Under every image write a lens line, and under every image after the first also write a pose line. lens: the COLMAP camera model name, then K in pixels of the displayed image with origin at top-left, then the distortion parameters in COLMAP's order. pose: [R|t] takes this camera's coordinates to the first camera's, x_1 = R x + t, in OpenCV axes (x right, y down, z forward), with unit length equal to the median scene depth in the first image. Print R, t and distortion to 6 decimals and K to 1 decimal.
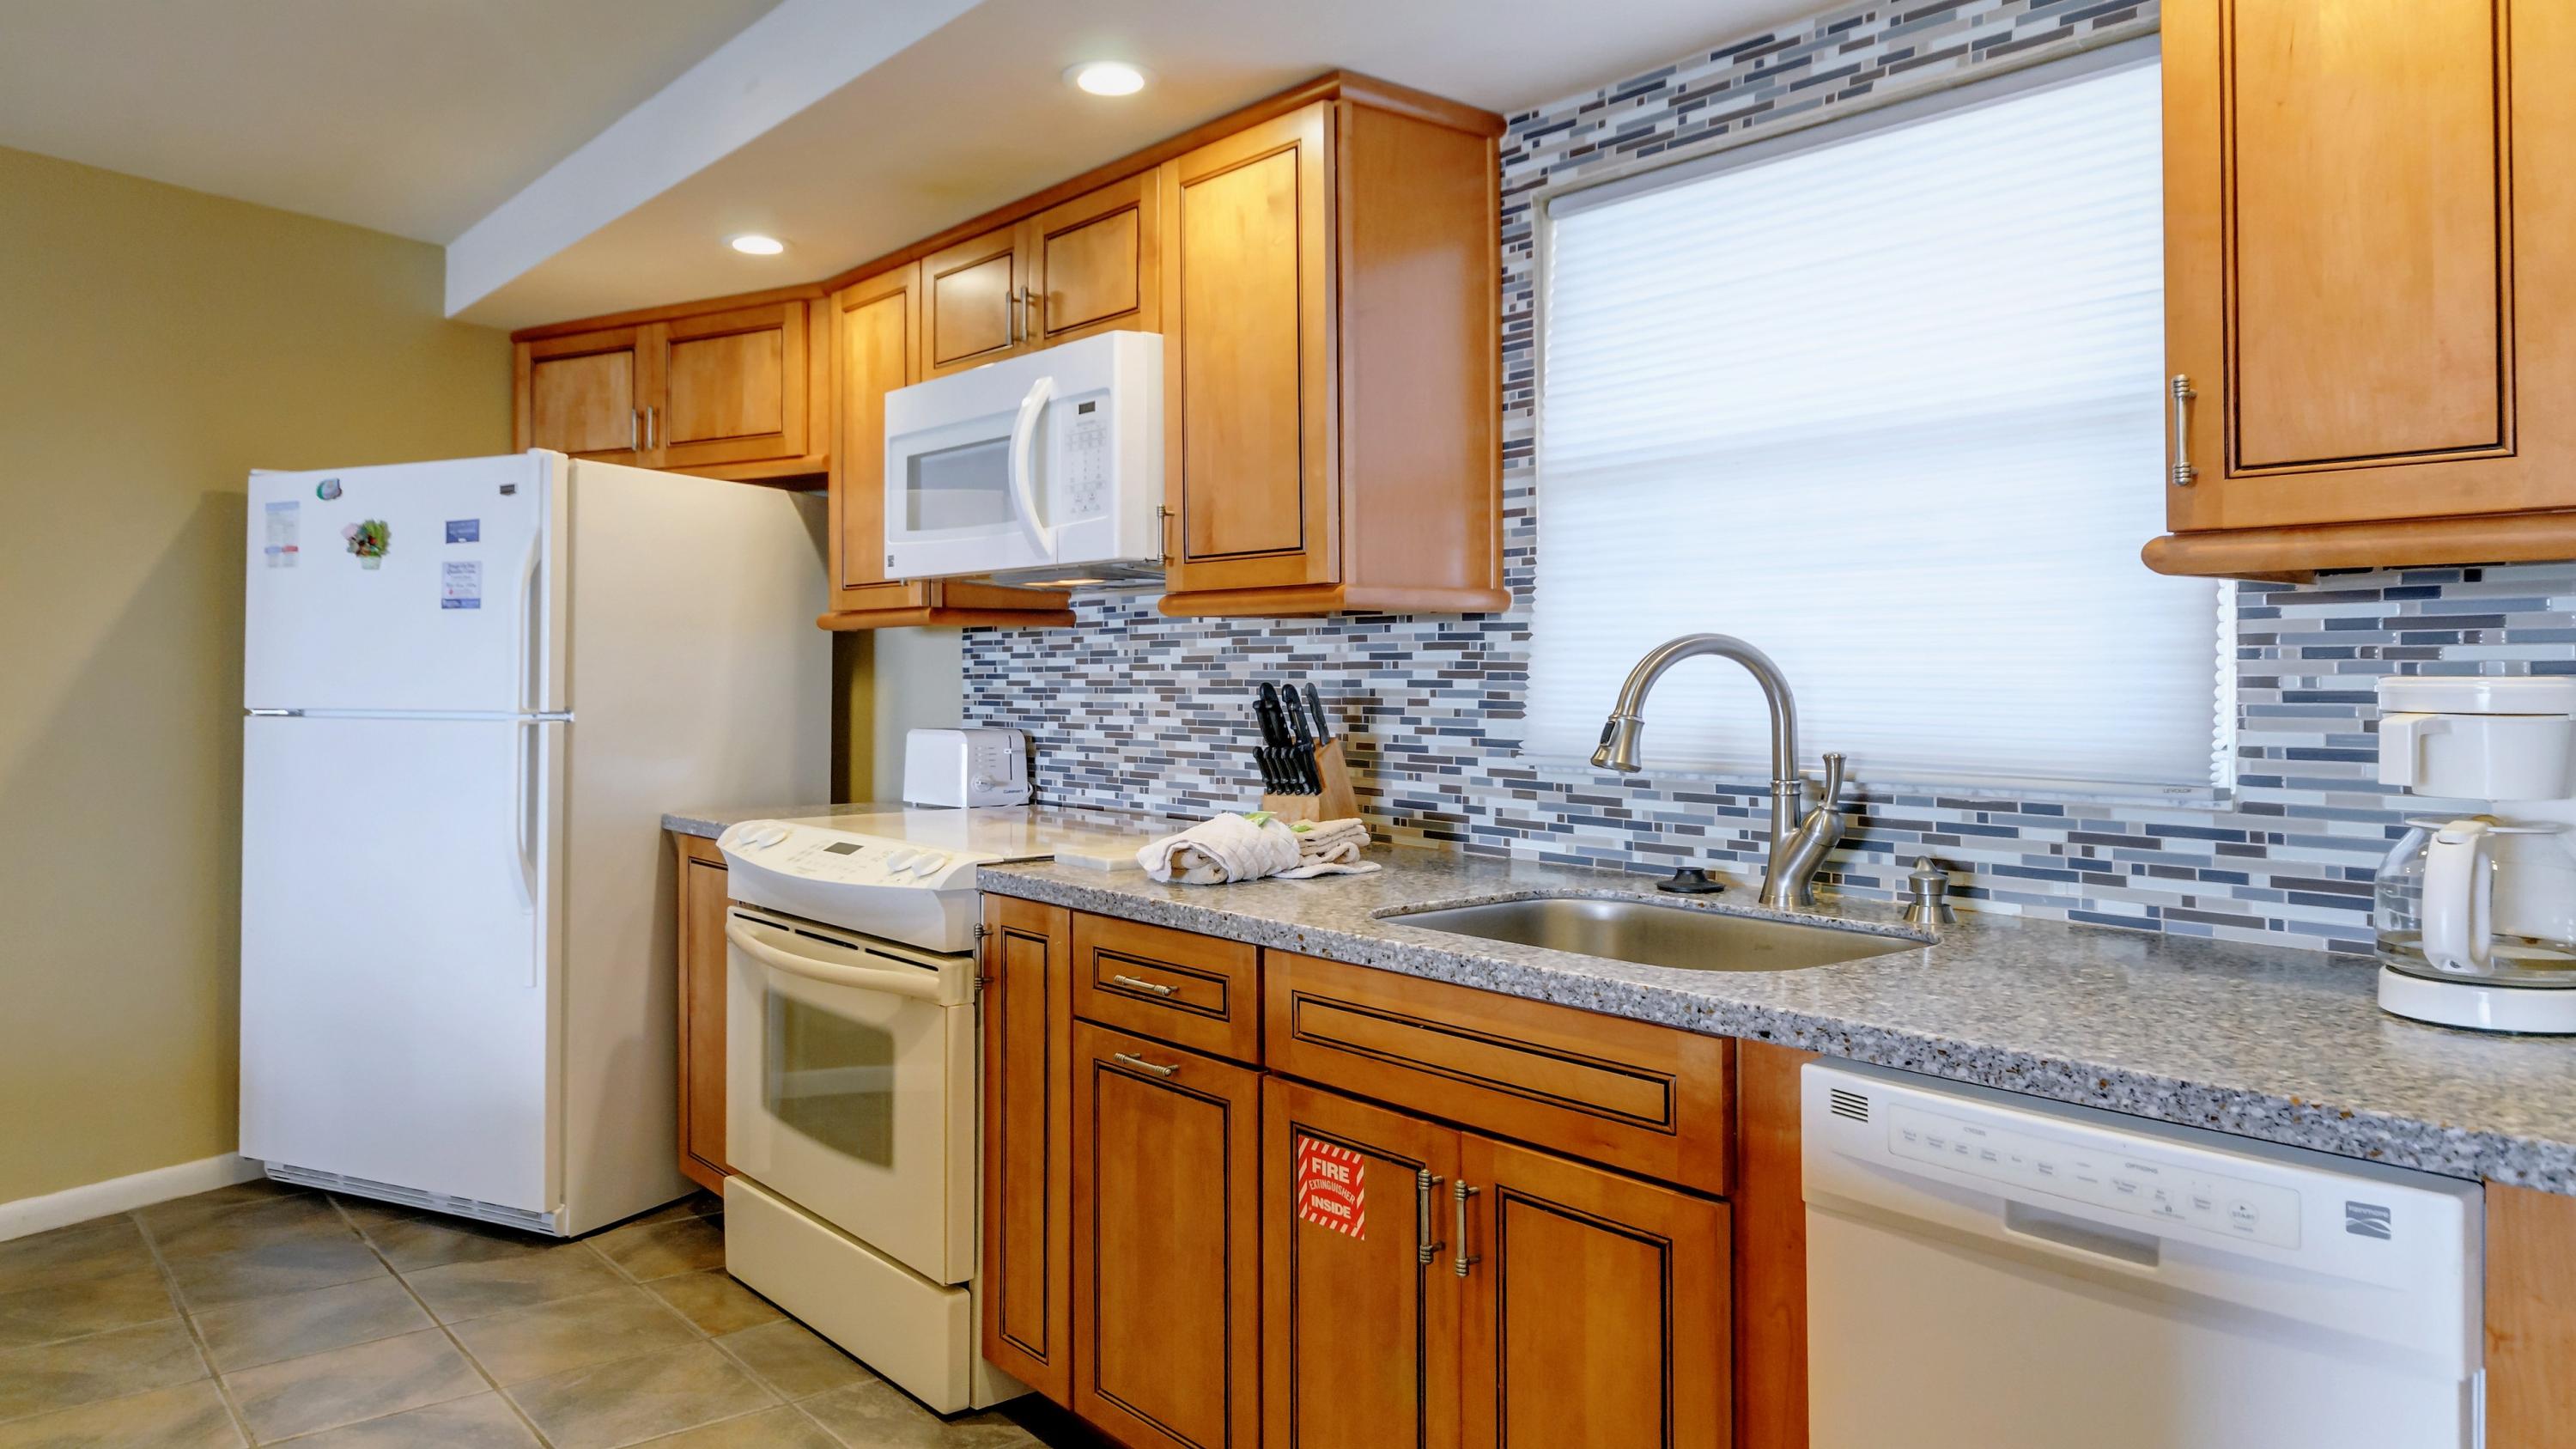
lens RADIAL K [[1751.4, 0, 1246.6], [0, 1751.4, 640.3], [0, 0, 1]] dist [-0.001769, -0.002717]
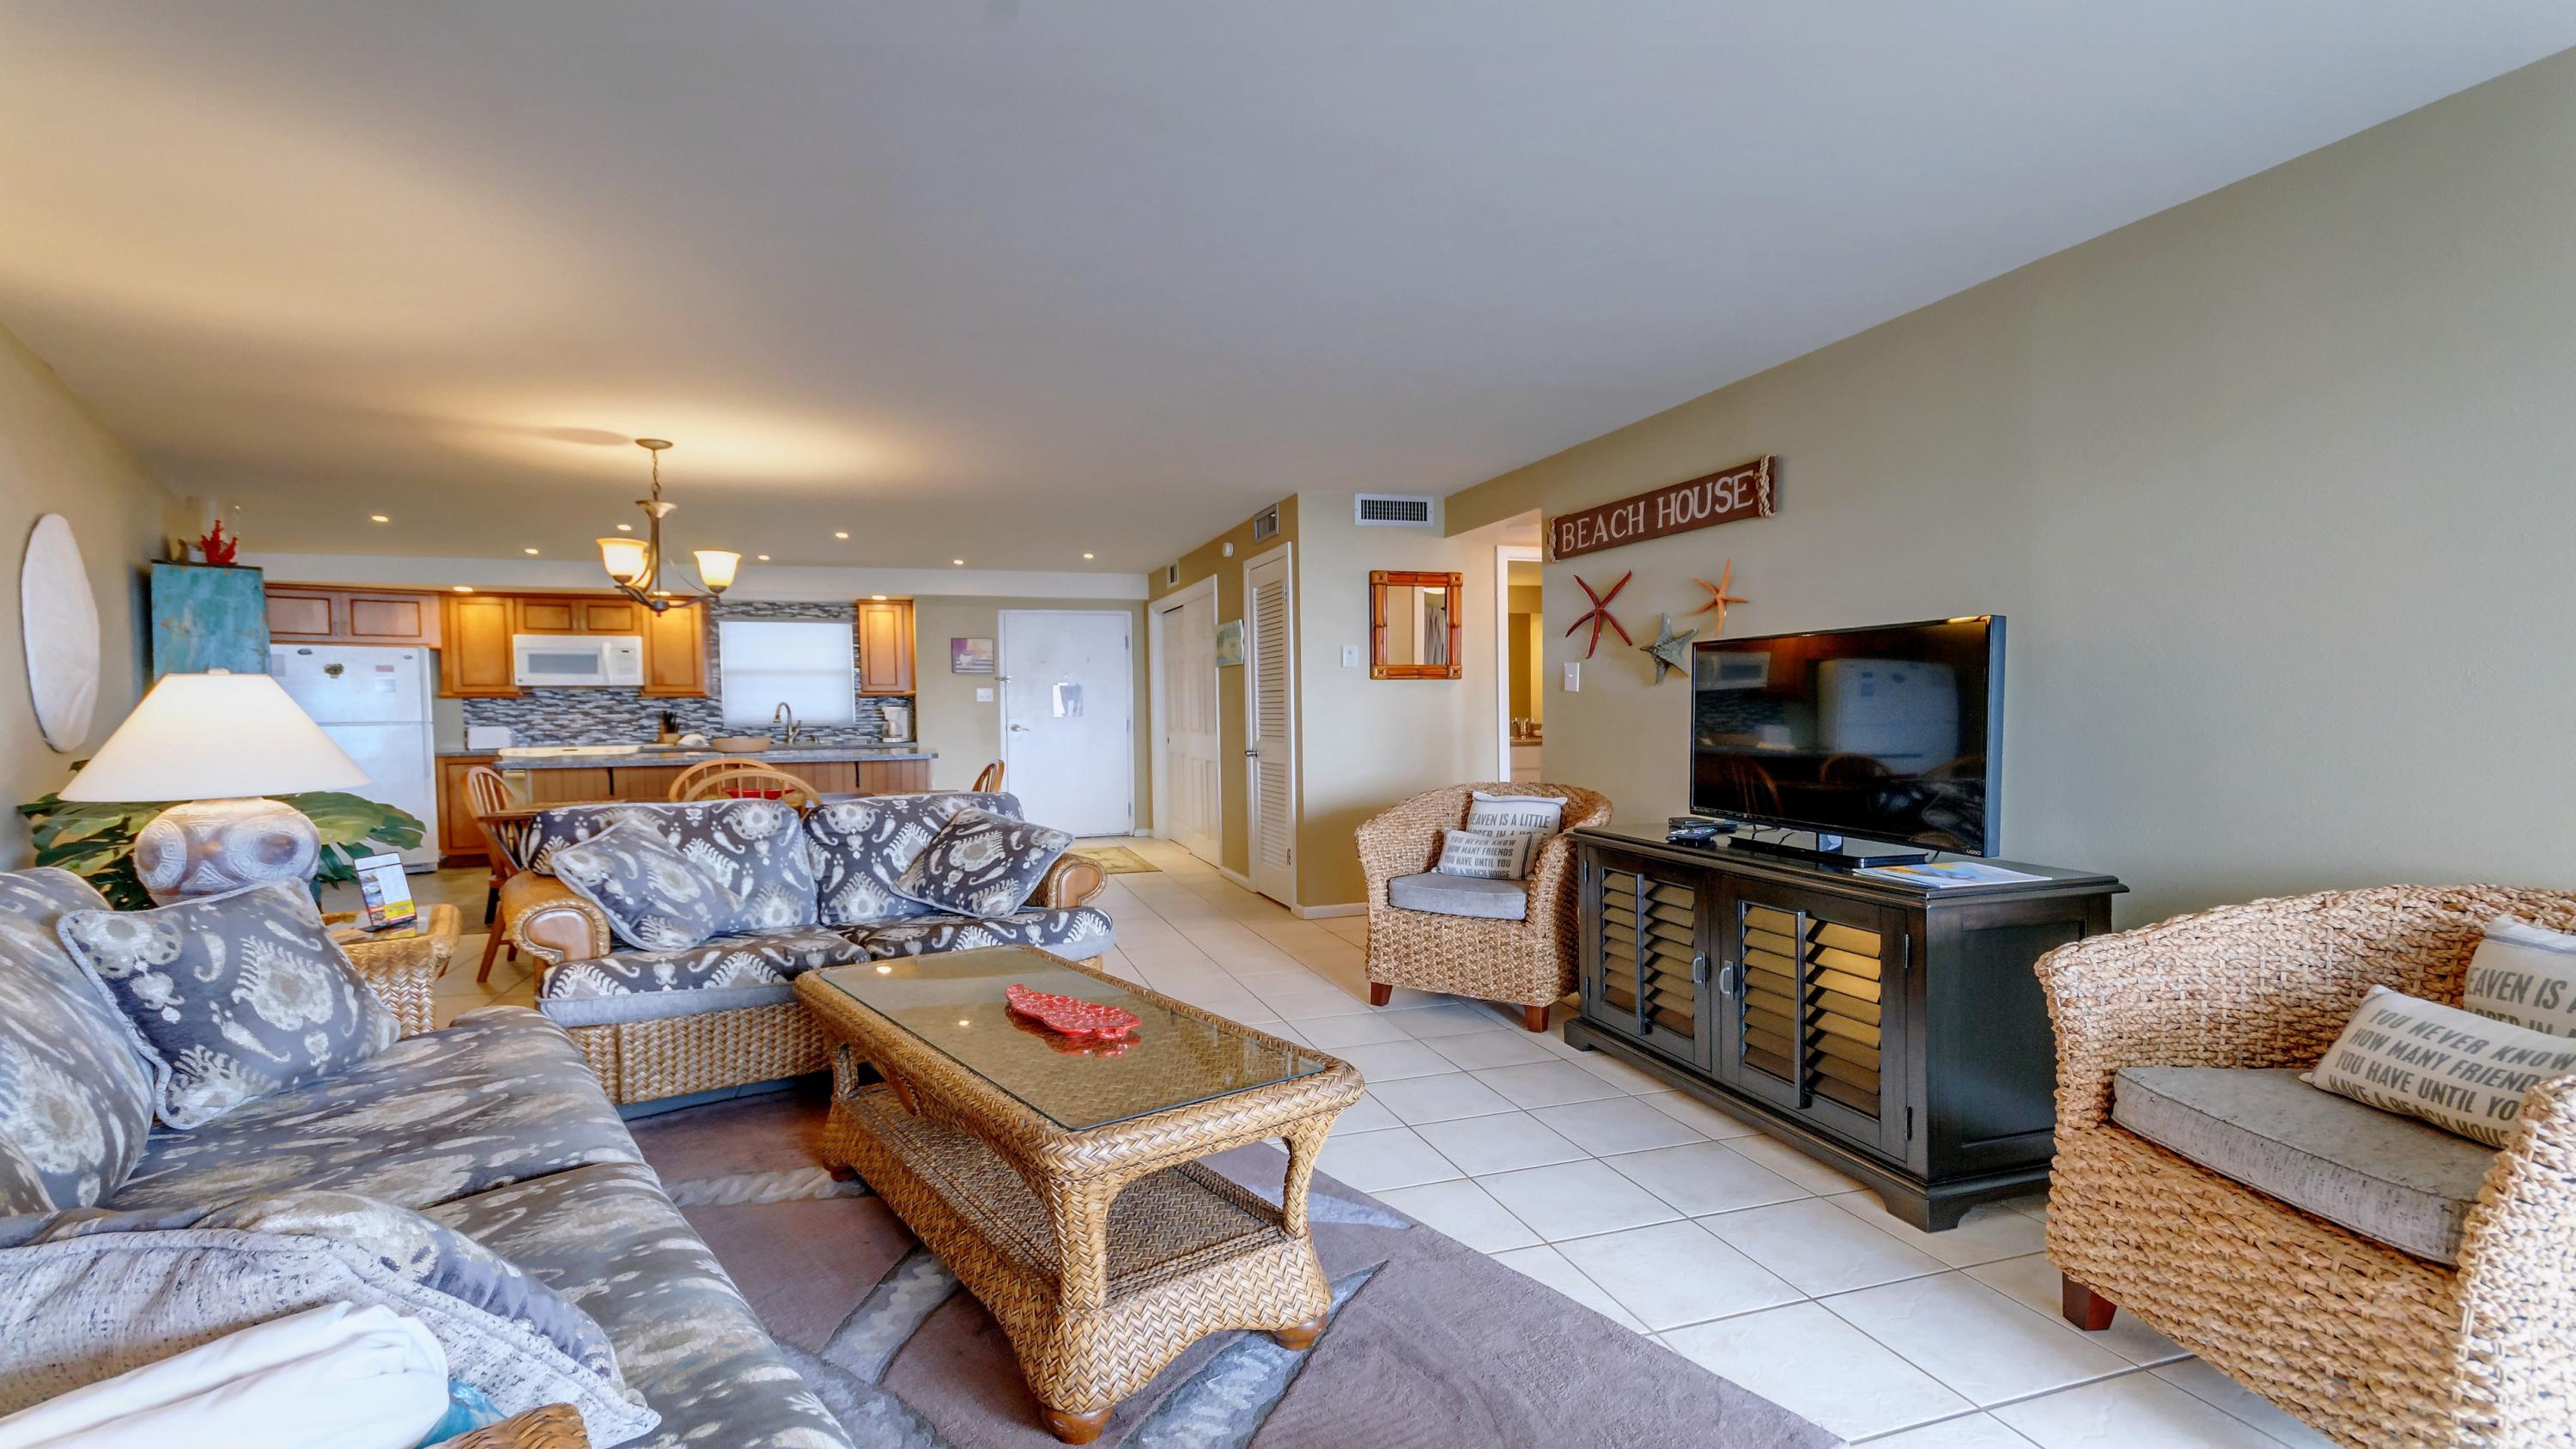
lens RADIAL K [[1120.3, 0, 1273.1], [0, 1120.3, 741.2], [0, 0, 1]] dist [0.002778, -0.000787]
pose [[0.359819, -0.033359, 0.932426, -2.296152], [-0.008848, 0.999194, 0.039162, -0.028858], [-0.932980, -0.022341, 0.359233, -1.695962]]
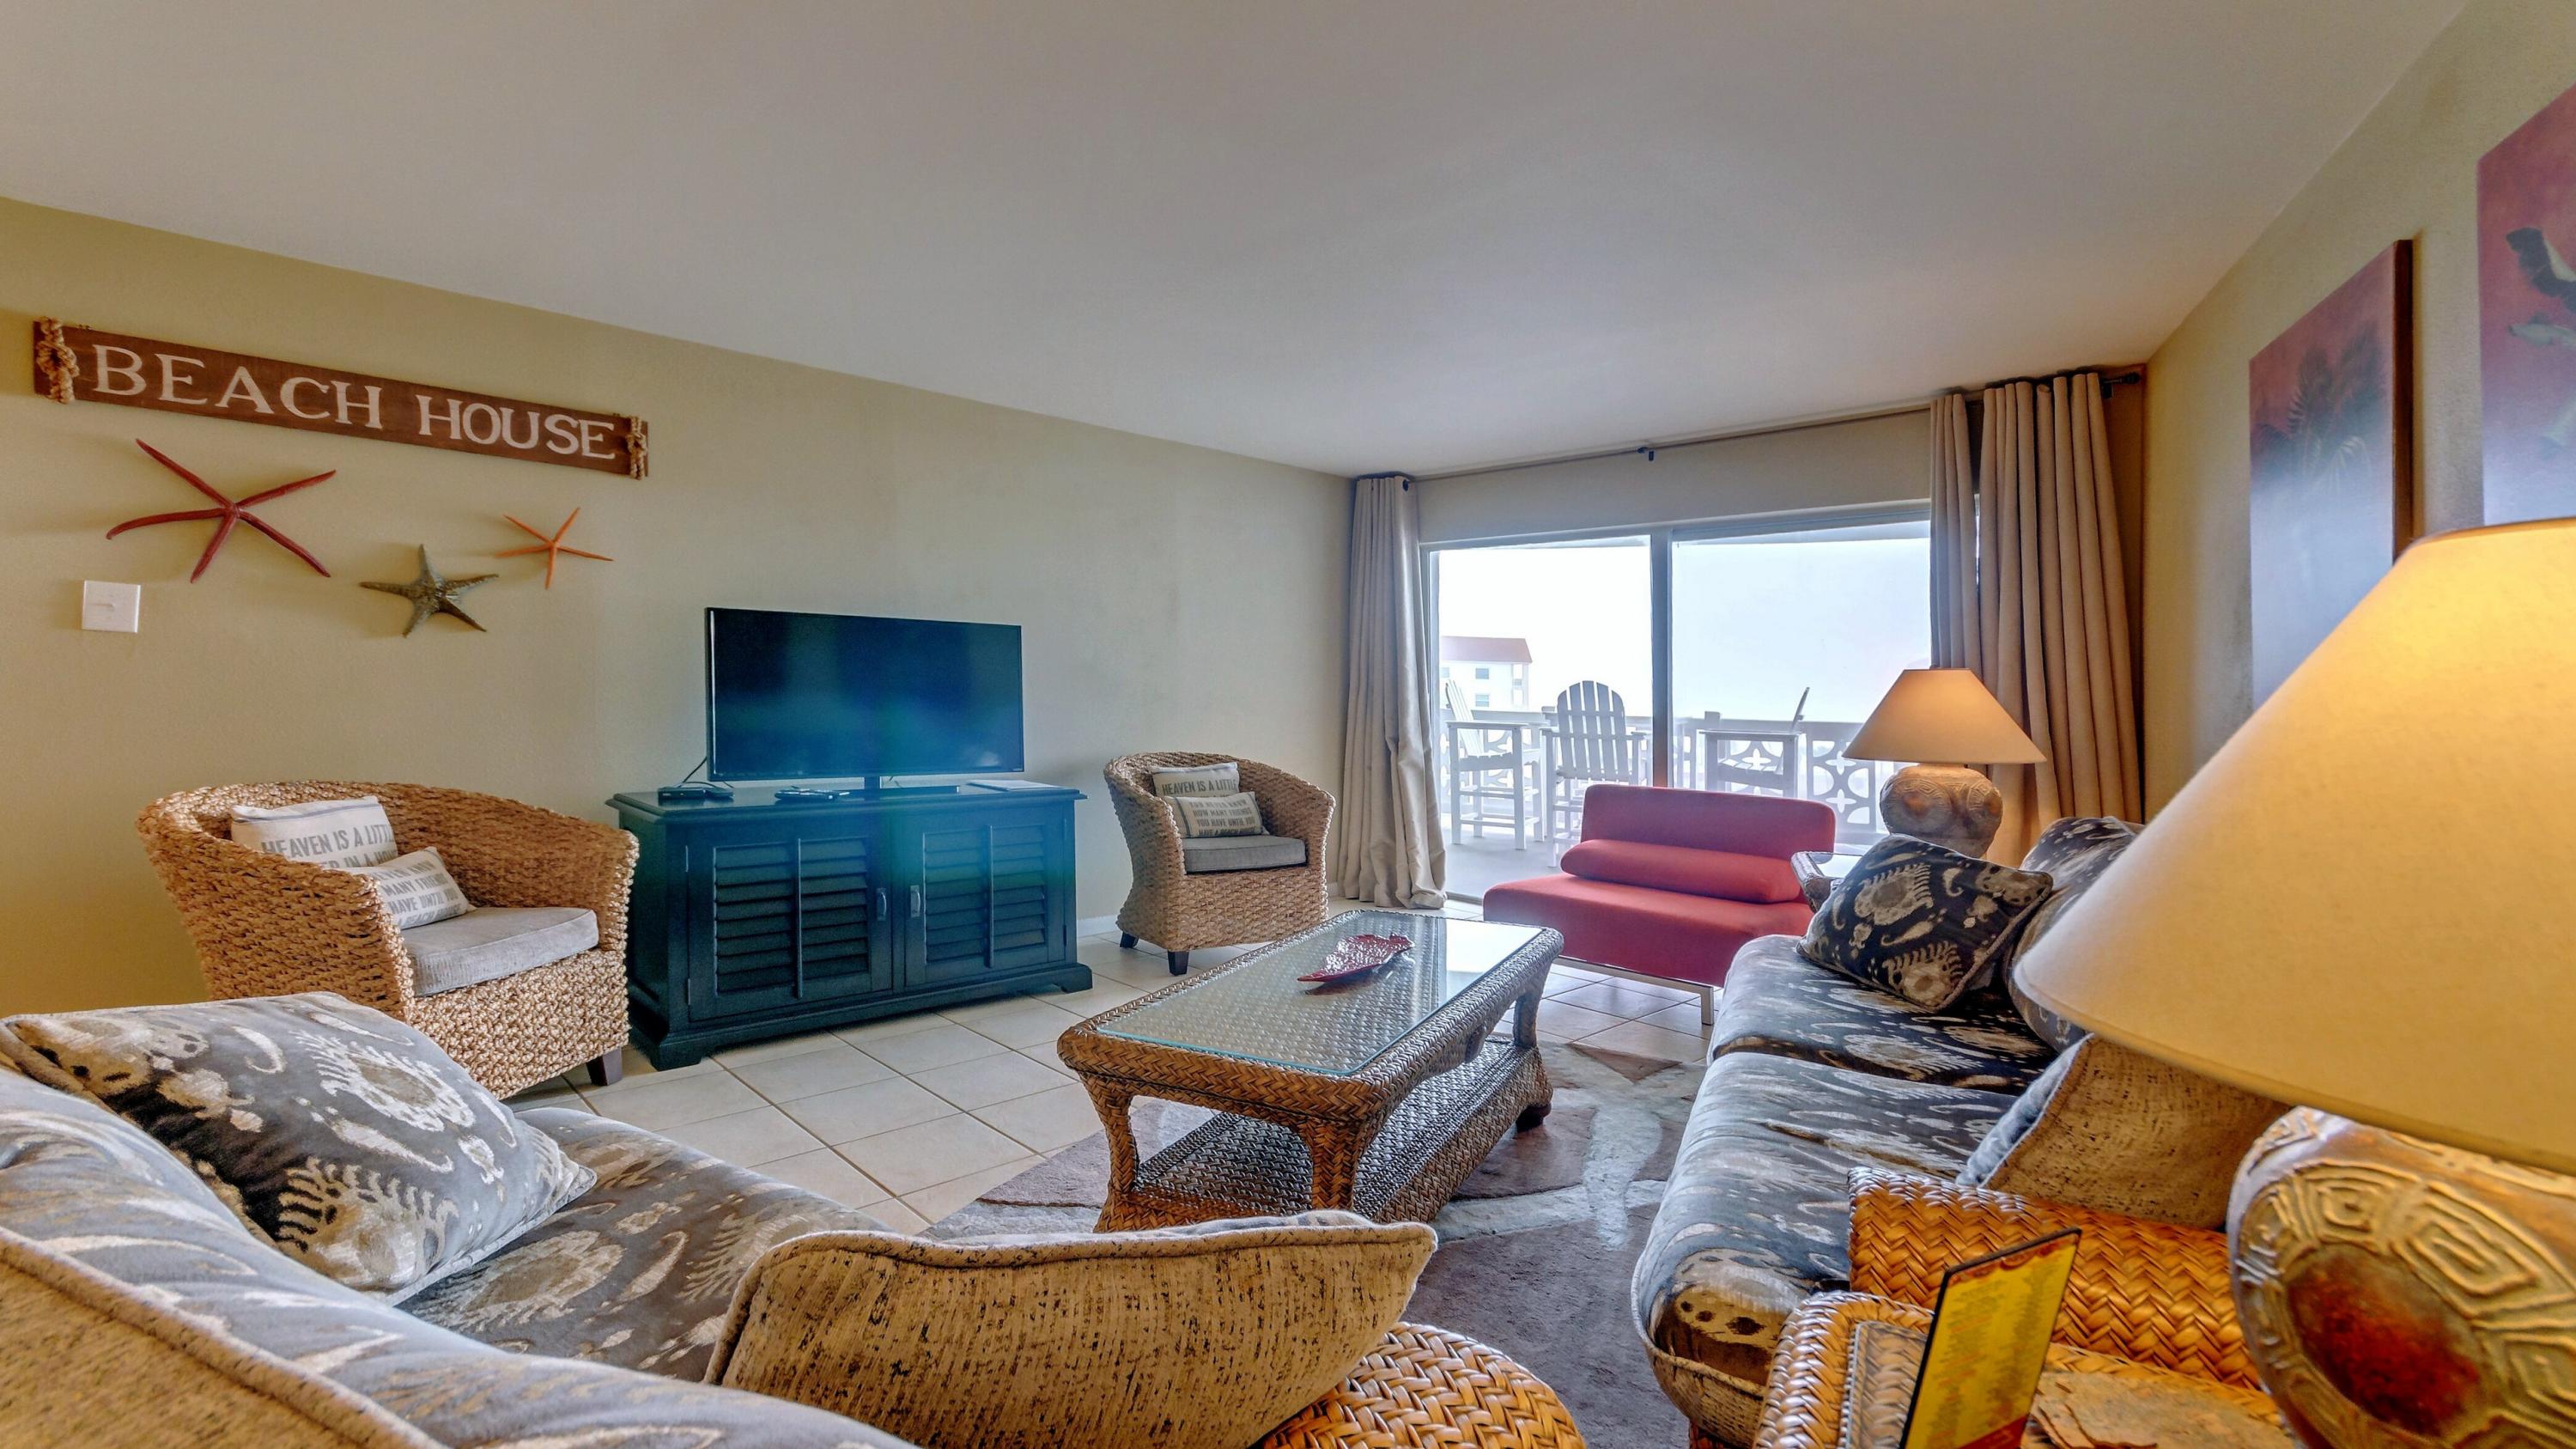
lens RADIAL K [[1120.3, 0, 1273.1], [0, 1120.3, 741.2], [0, 0, 1]] dist [0.002778, -0.000787]
pose [[-0.997026, -0.021043, -0.074137, -1.482367], [-0.023453, 0.999219, 0.031791, 0.005276], [0.073410, 0.033435, -0.996741, -0.330874]]
